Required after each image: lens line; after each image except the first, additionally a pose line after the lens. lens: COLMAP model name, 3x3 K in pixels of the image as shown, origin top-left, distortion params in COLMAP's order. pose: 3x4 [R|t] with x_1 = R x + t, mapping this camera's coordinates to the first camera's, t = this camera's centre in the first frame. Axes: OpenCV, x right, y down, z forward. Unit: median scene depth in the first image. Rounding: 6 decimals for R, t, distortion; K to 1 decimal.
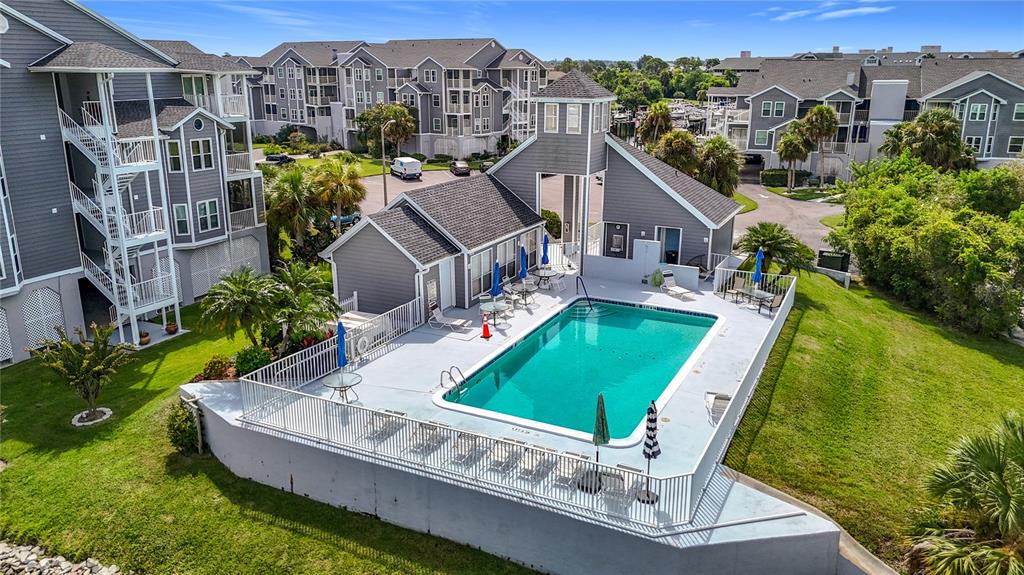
lens RADIAL K [[753.6, 0, 512.4], [0, 753.6, 285.9], [0, 0, 1]] dist [0.072990, -0.110860]
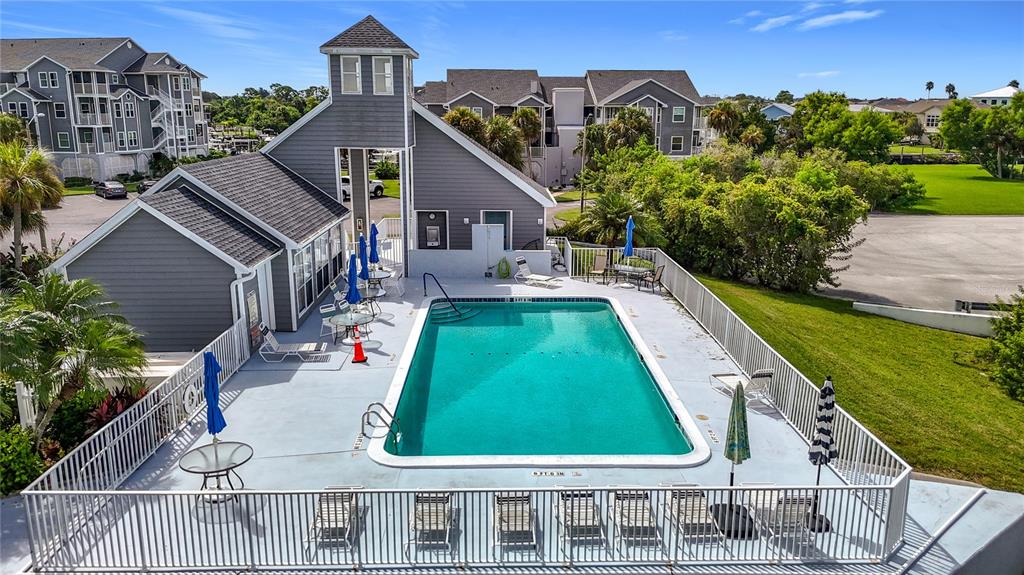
lens RADIAL K [[753.6, 0, 512.4], [0, 753.6, 285.9], [0, 0, 1]] dist [0.072990, -0.110860]
pose [[0.882107, -0.104958, 0.459206, -0.182178], [0.127011, 0.991750, -0.017302, 0.024191], [-0.453602, 0.073586, 0.888161, 0.260637]]
